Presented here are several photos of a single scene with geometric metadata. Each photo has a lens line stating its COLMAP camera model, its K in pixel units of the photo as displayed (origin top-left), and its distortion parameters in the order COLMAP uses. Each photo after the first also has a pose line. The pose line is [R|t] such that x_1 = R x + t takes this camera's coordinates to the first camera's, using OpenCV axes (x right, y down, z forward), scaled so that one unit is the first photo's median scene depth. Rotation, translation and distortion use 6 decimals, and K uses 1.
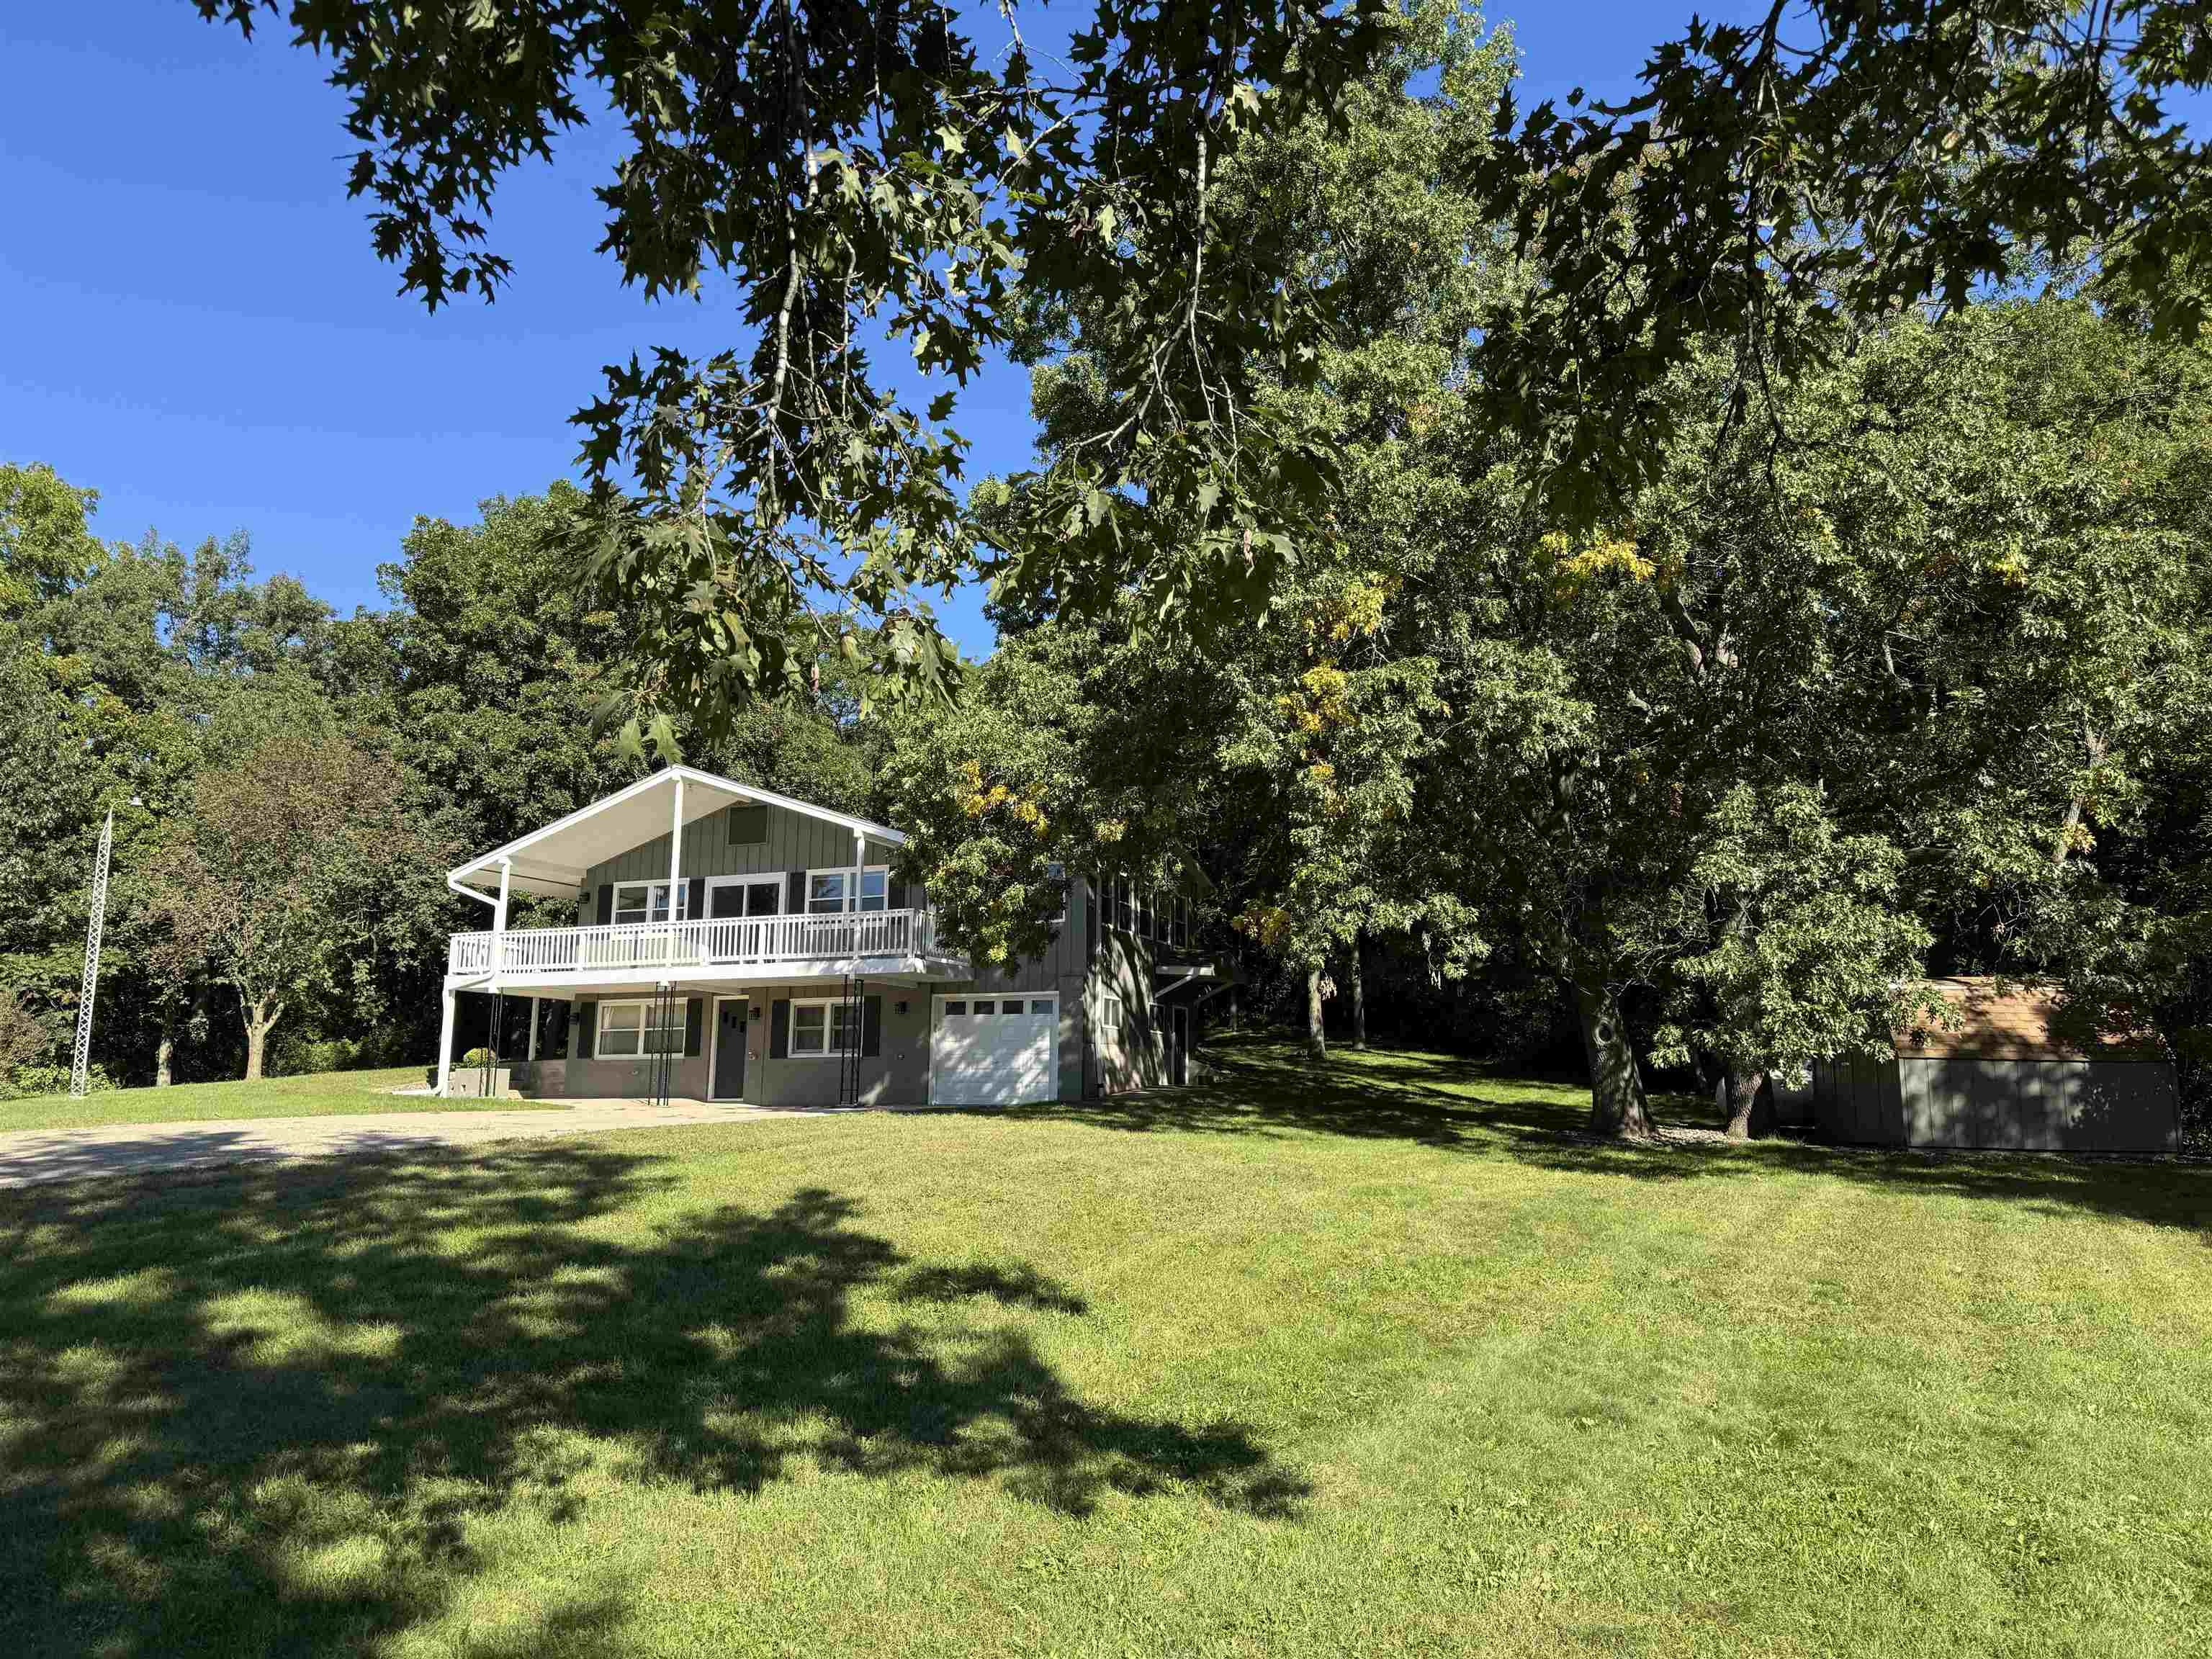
lens RADIAL K [[1547.6, 0, 1100.0], [0, 1547.6, 837.9], [0, 0, 1]] dist [0.090437, -0.008312]
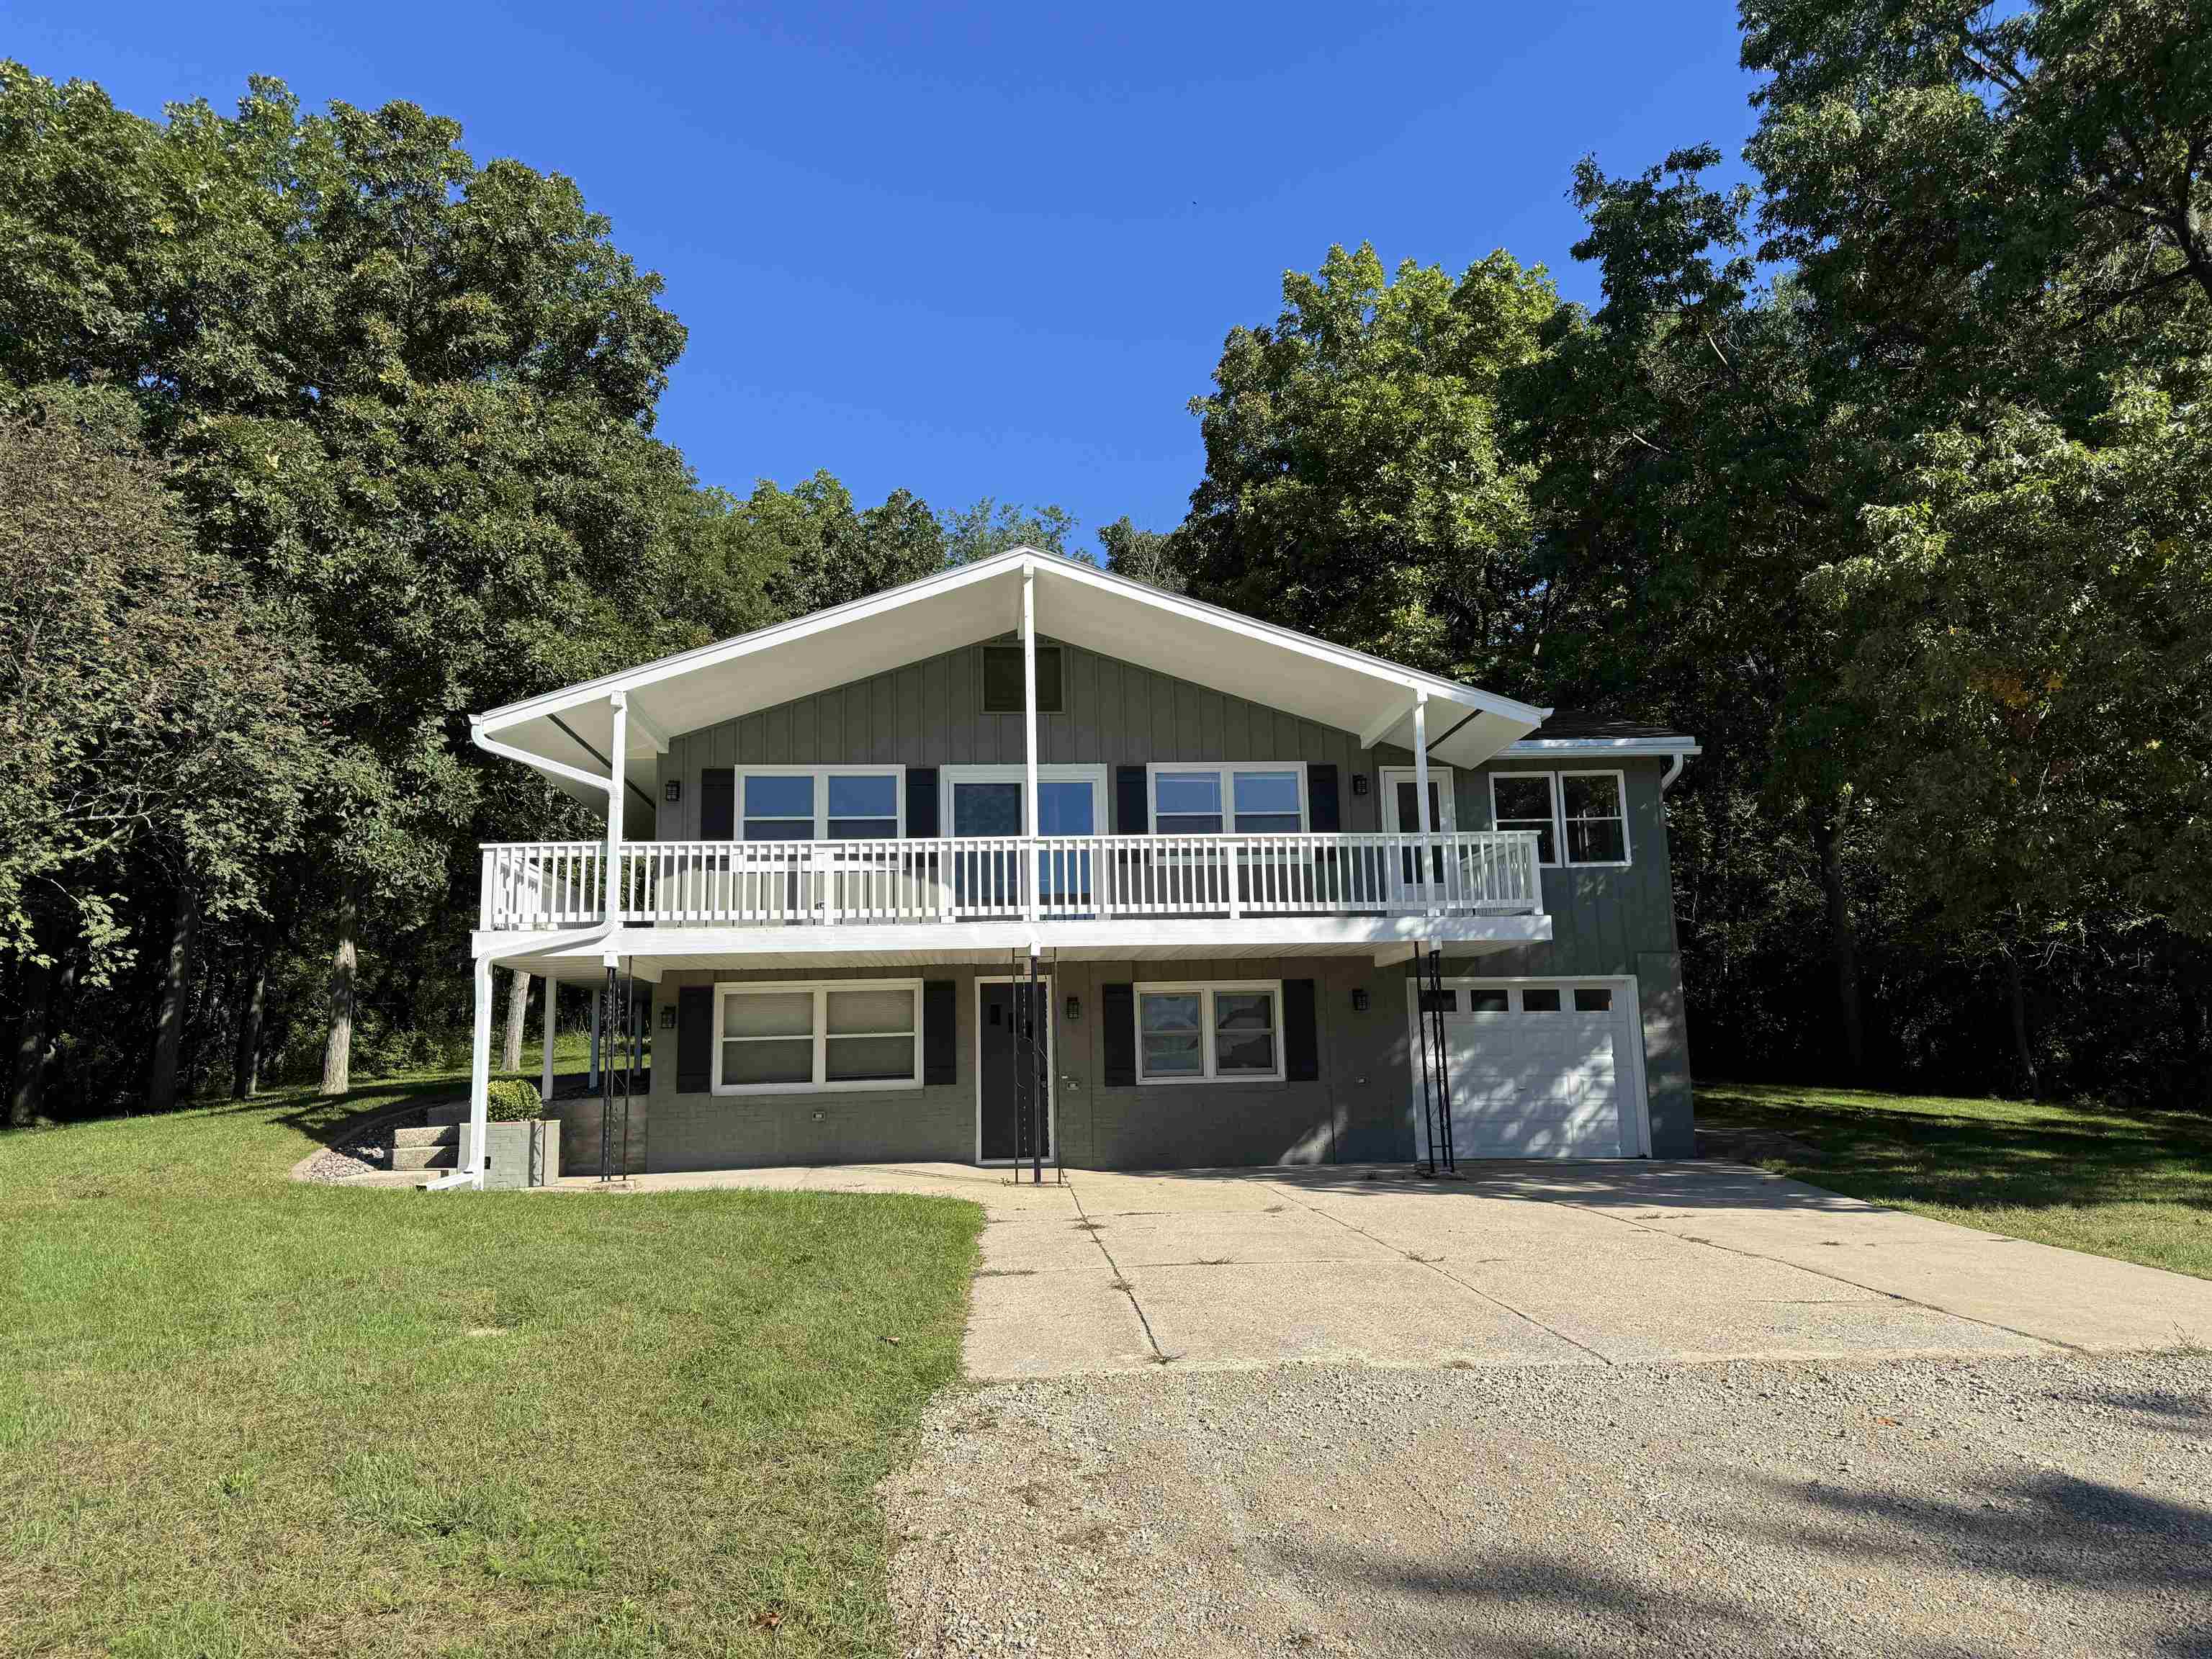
lens RADIAL K [[1547.6, 0, 1110.1], [0, 1547.6, 812.1], [0, 0, 1]] dist [0.090437, -0.008312]
pose [[0.884667, 0.055016, 0.462967, -0.471997], [-0.052376, 0.998455, -0.018567, 0.051226], [-0.463273, -0.007822, 0.886181, 0.490911]]
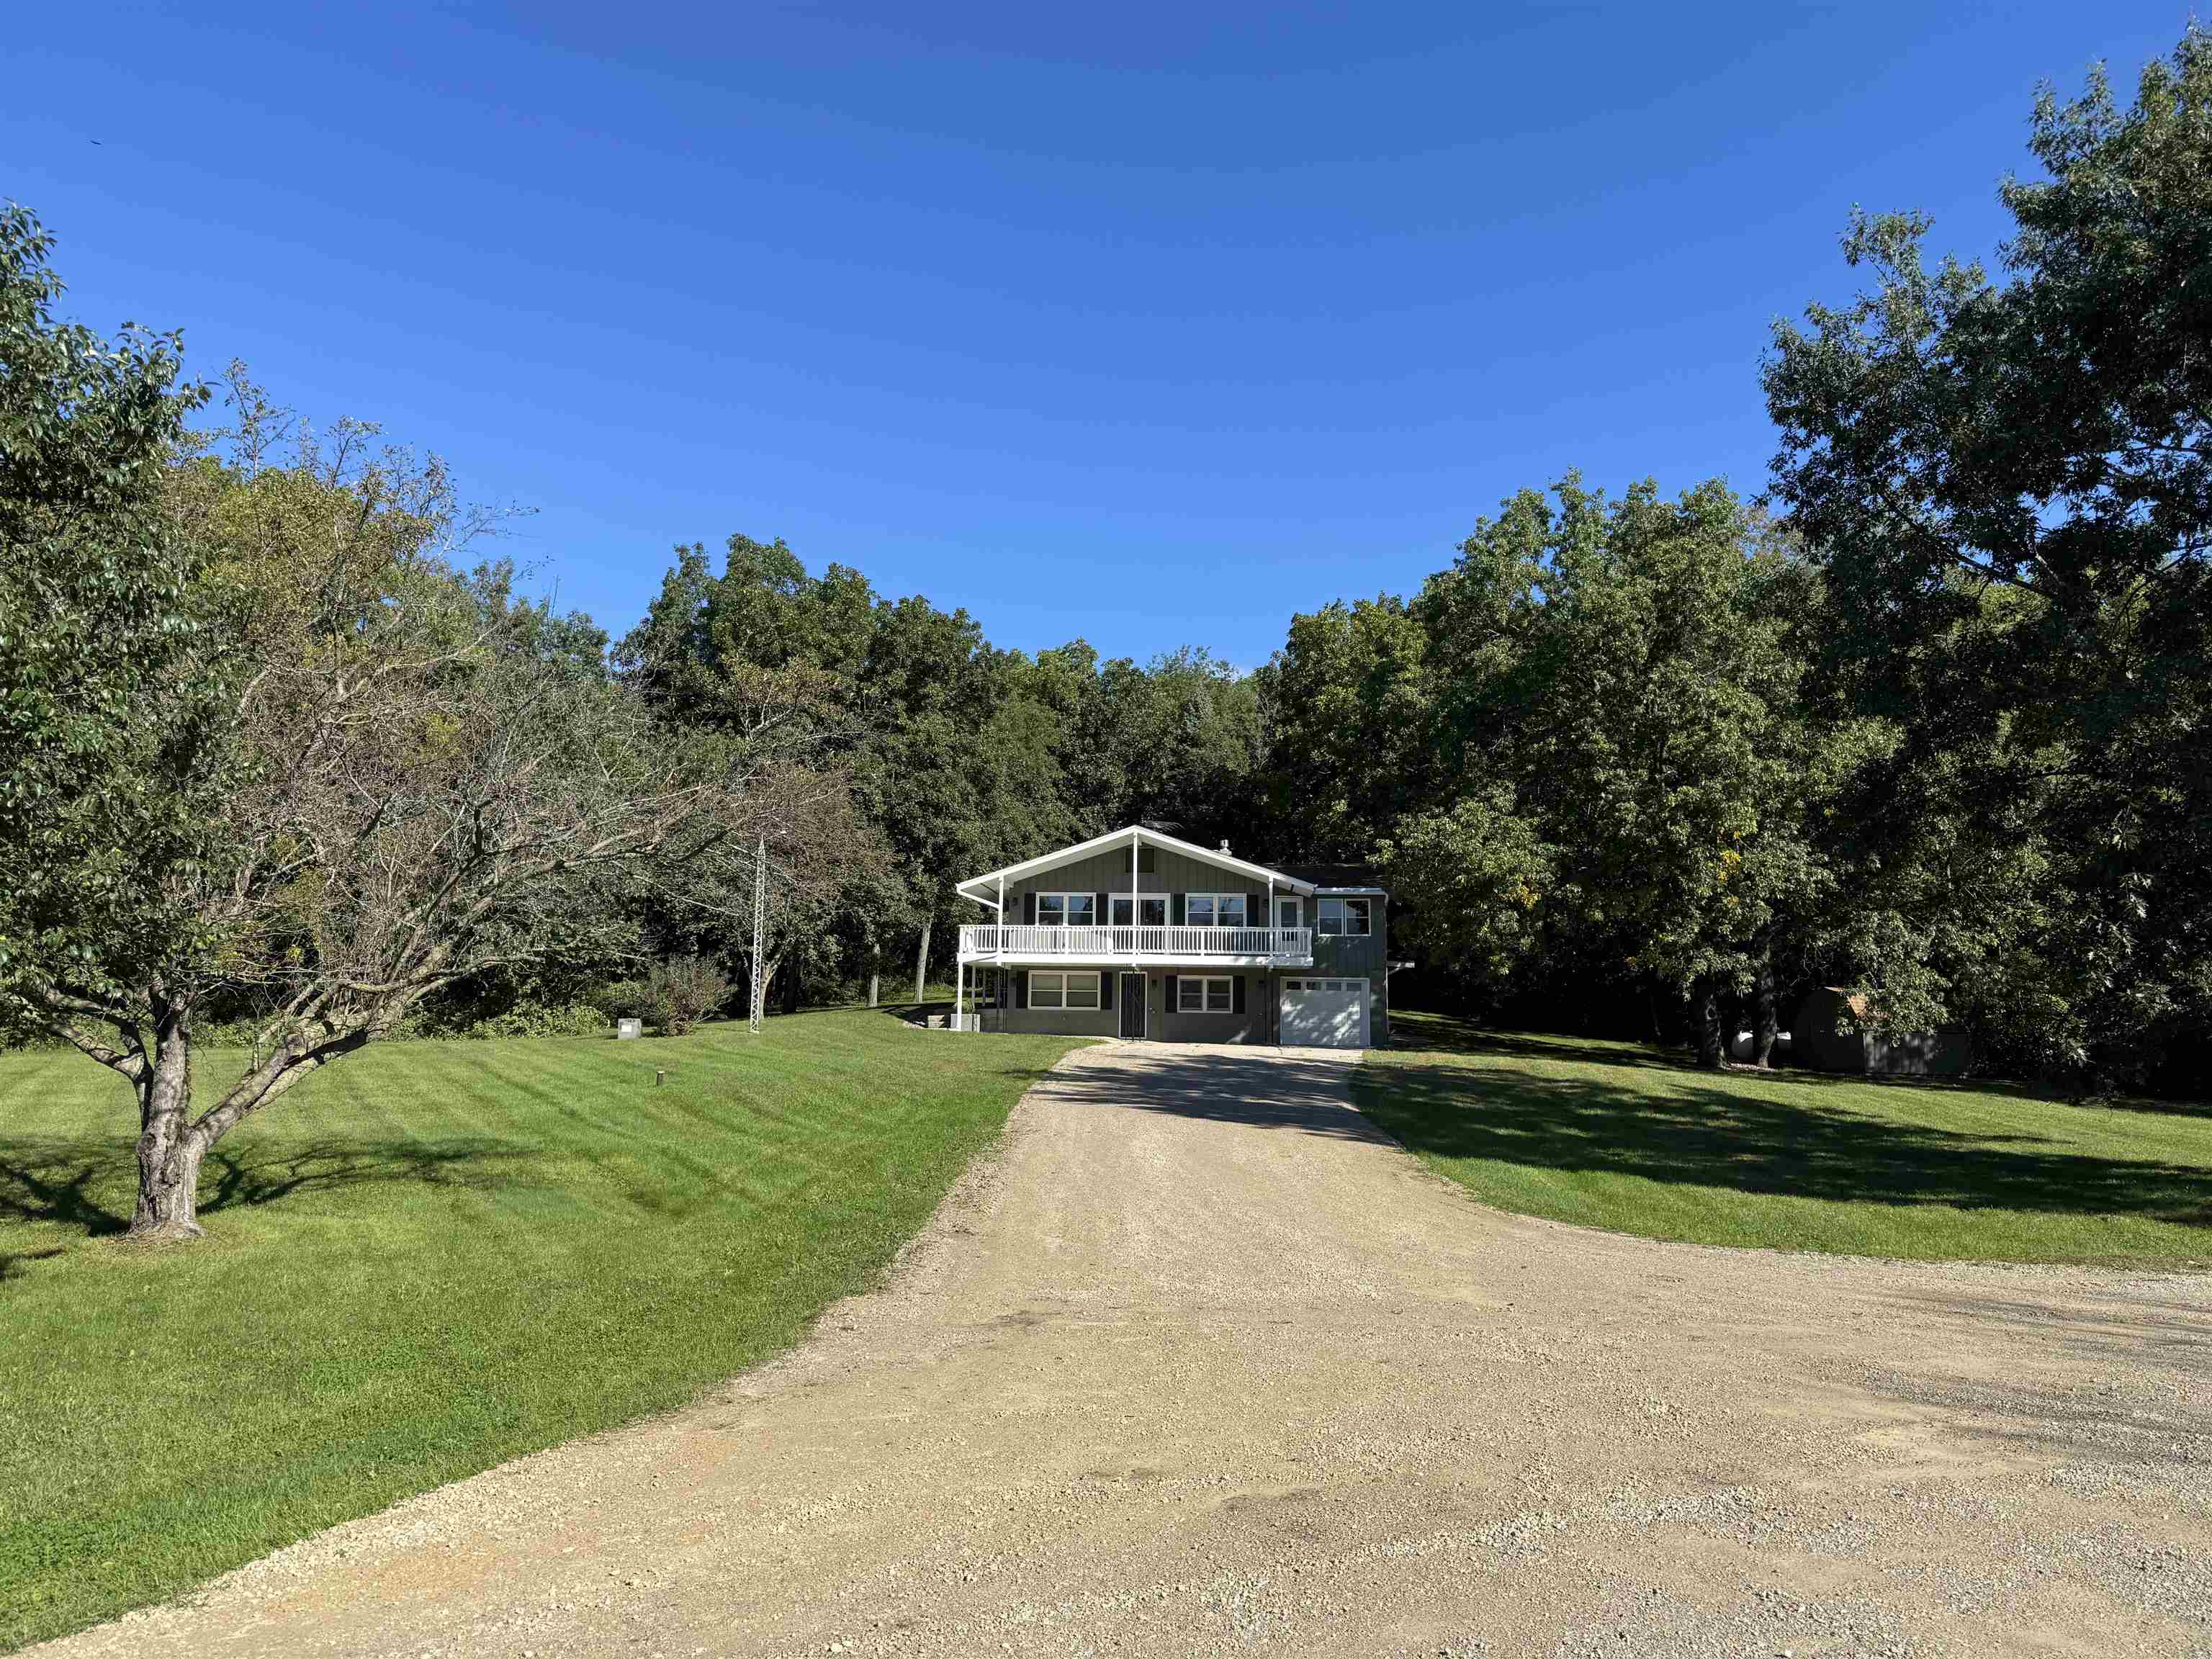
lens RADIAL K [[1547.6, 0, 1114.1], [0, 1547.6, 843.5], [0, 0, 1]] dist [0.090437, -0.008312]
pose [[0.949567, 0.049988, 0.309555, -0.744554], [-0.063701, 0.997378, 0.034342, -0.078323], [-0.307027, -0.052329, 0.950261, -0.456739]]
